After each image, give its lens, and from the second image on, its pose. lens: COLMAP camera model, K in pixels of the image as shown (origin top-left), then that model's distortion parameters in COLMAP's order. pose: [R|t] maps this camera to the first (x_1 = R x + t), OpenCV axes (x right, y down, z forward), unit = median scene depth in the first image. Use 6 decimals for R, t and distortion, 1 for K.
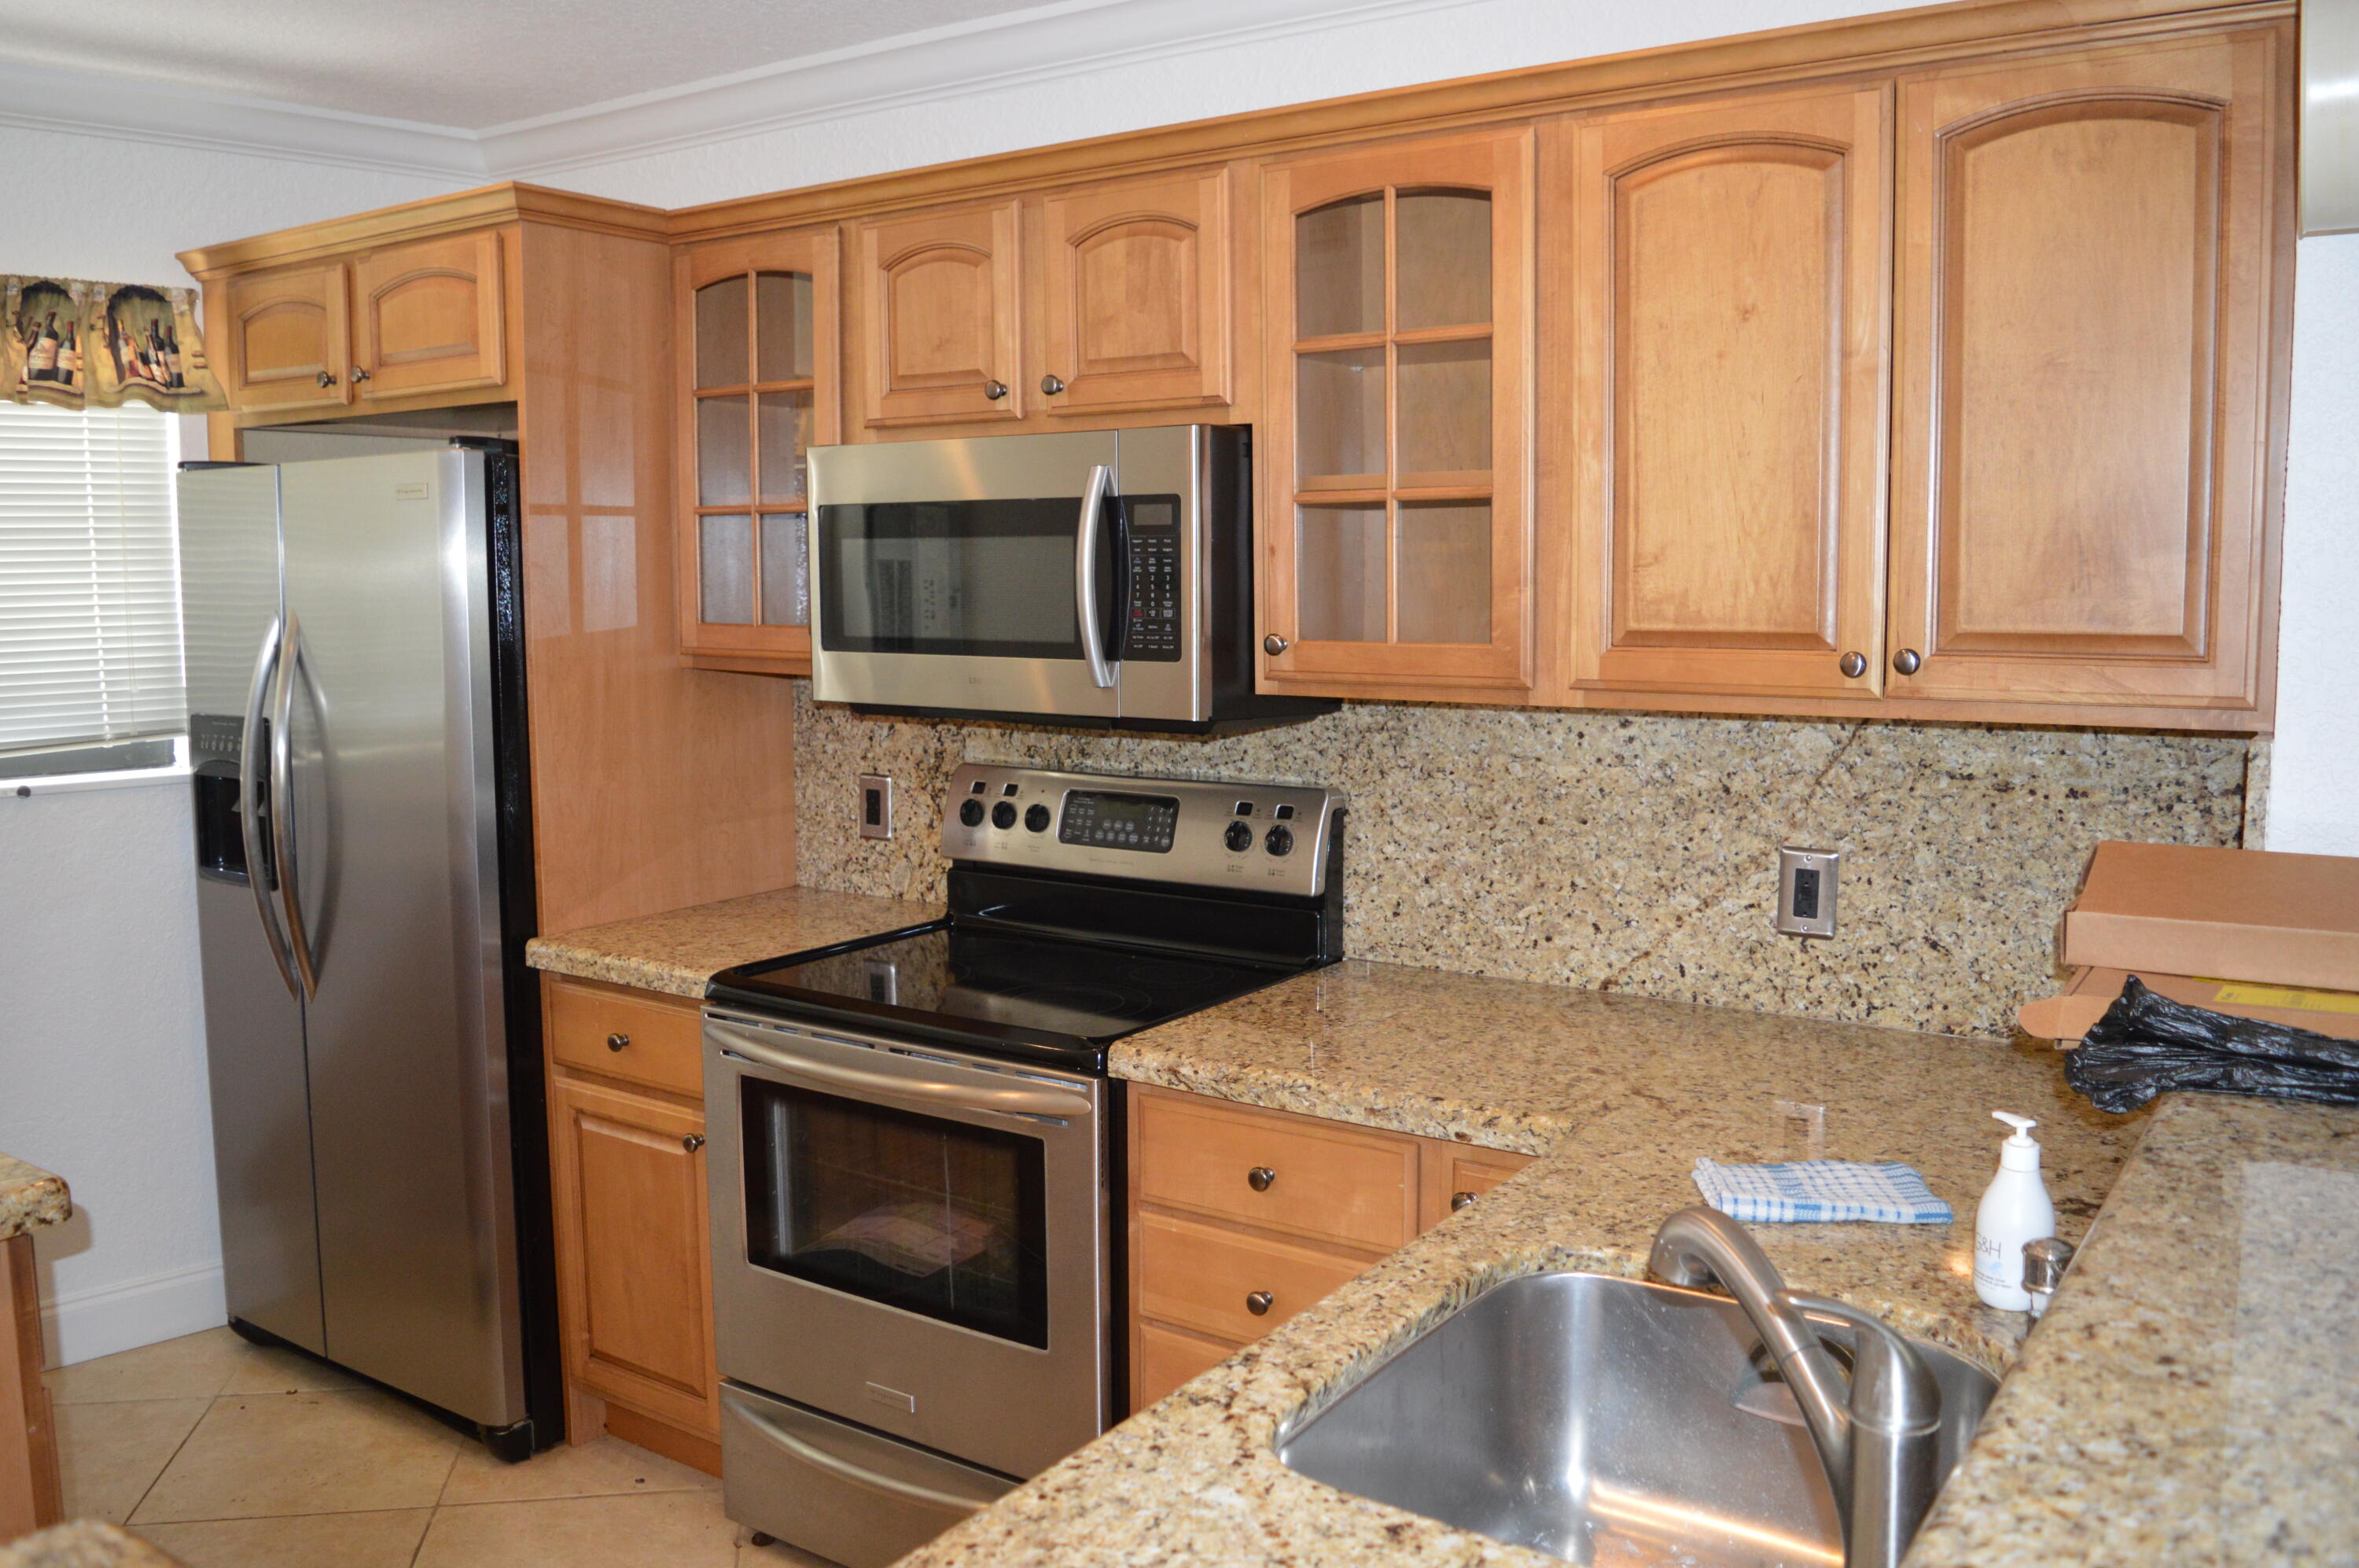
lens RADIAL K [[1957.8, 0, 1179.5], [0, 1957.8, 784.0], [0, 0, 1]] dist [-0.082065, 0.020482]
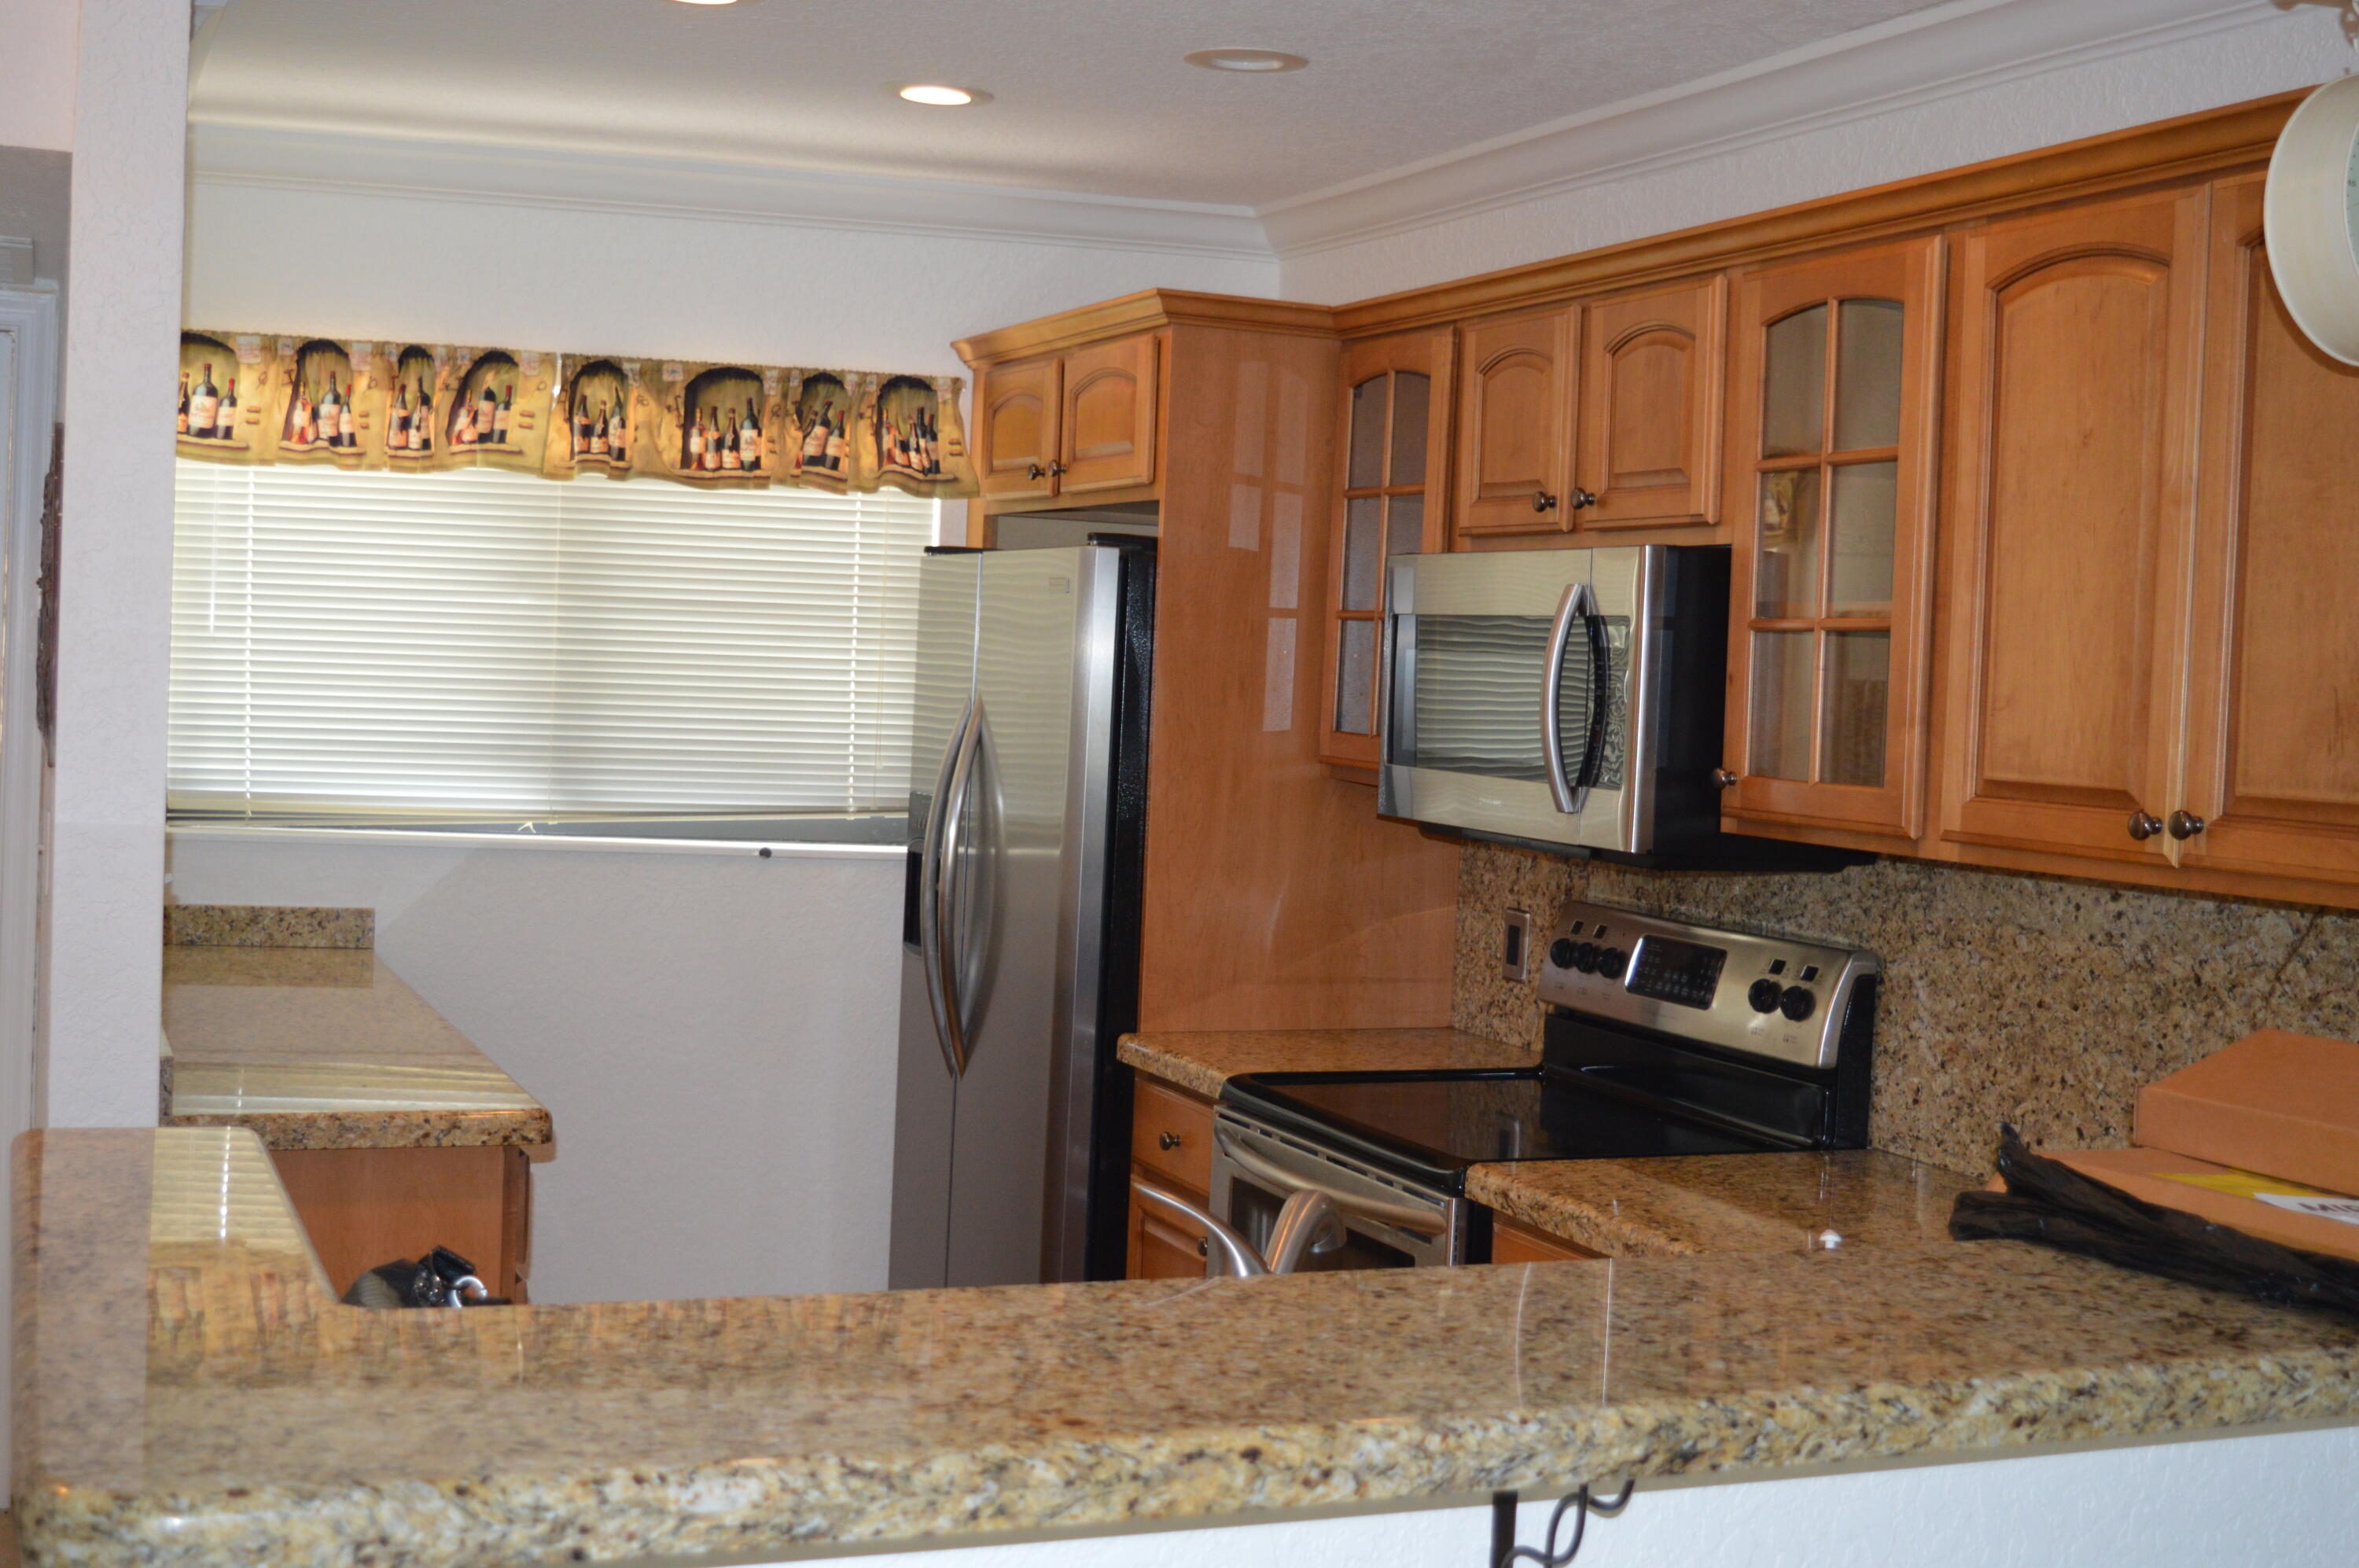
lens RADIAL K [[3004.9, 0, 1179.5], [0, 3004.9, 784.0], [0, 0, 1]] dist [0.005947, 0.019094]
pose [[0.839378, 0.064113, -0.539754, 0.551759], [-0.107833, 0.992923, -0.049751, 0.028189], [0.532744, 0.099963, 0.840352, -0.317420]]
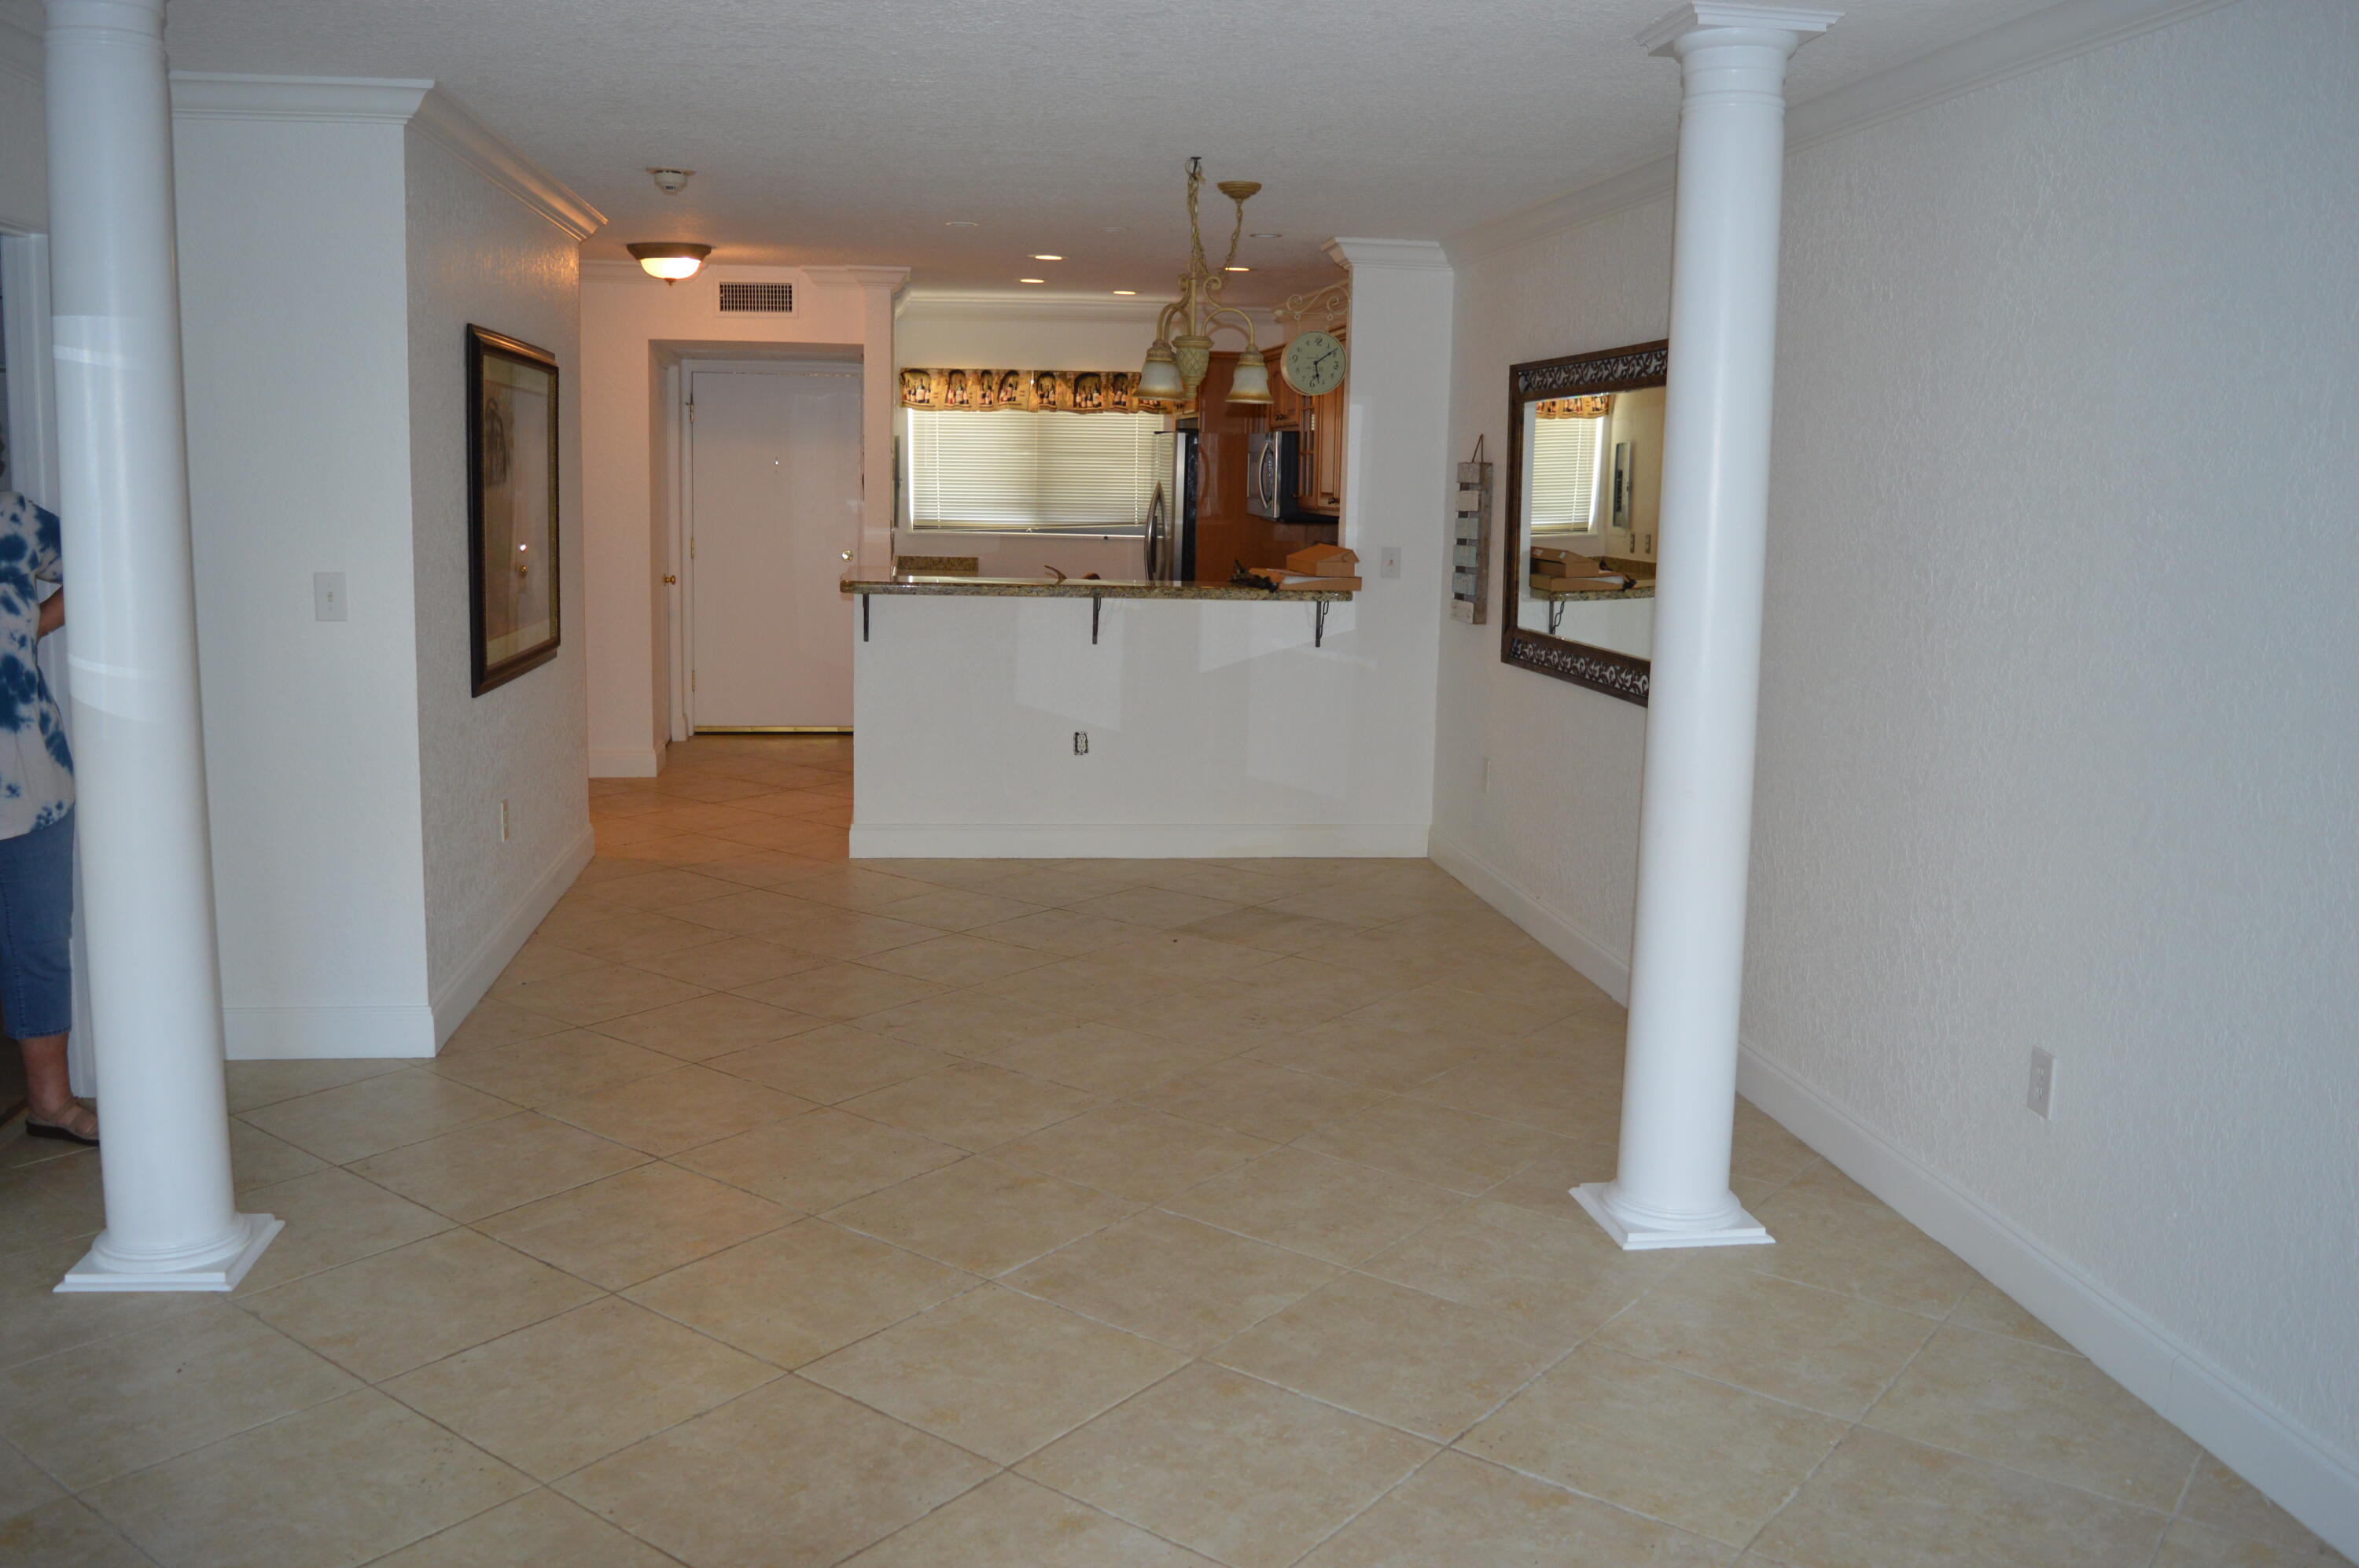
lens RADIAL K [[1957.8, 0, 1179.5], [0, 1957.8, 784.0], [0, 0, 1]] dist [-0.082065, 0.020482]
pose [[0.688365, 0.137027, -0.712304, 2.074443], [-0.106213, 0.990451, 0.087891, 0.125302], [0.717546, 0.015155, 0.696346, -1.294183]]
